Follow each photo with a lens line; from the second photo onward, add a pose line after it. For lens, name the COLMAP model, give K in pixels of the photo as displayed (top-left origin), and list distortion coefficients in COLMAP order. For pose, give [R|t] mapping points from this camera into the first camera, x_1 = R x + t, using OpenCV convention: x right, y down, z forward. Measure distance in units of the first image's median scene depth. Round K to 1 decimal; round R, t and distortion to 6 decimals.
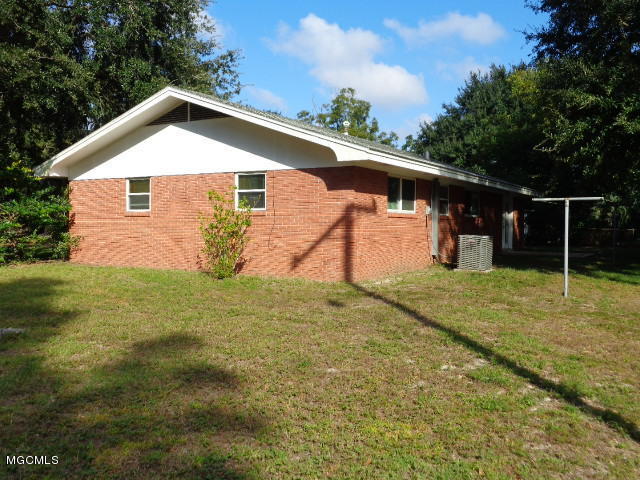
lens RADIAL K [[566.2, 0, 320.2], [0, 566.2, 238.5], [0, 0, 1]] dist [-0.005769, 0.009453]
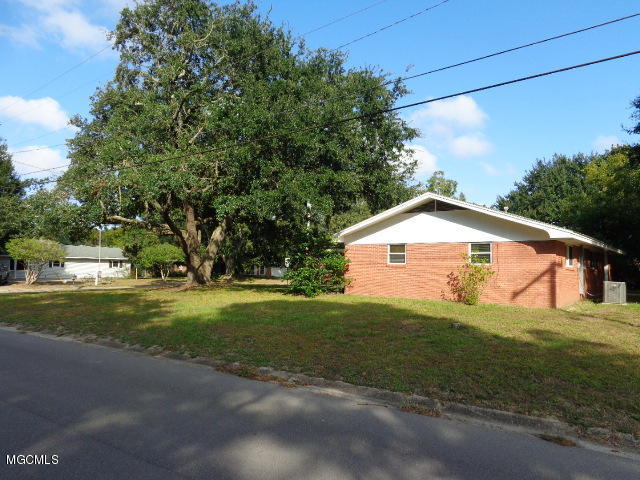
lens RADIAL K [[462.7, 0, 319.9], [0, 462.7, 240.7], [0, 0, 1]] dist [0.009401, 0.004406]
pose [[0.995088, 0.005176, -0.098861, -0.414598], [-0.013856, 0.996084, -0.087320, 0.005434], [0.098022, 0.088261, 0.991263, -0.378037]]
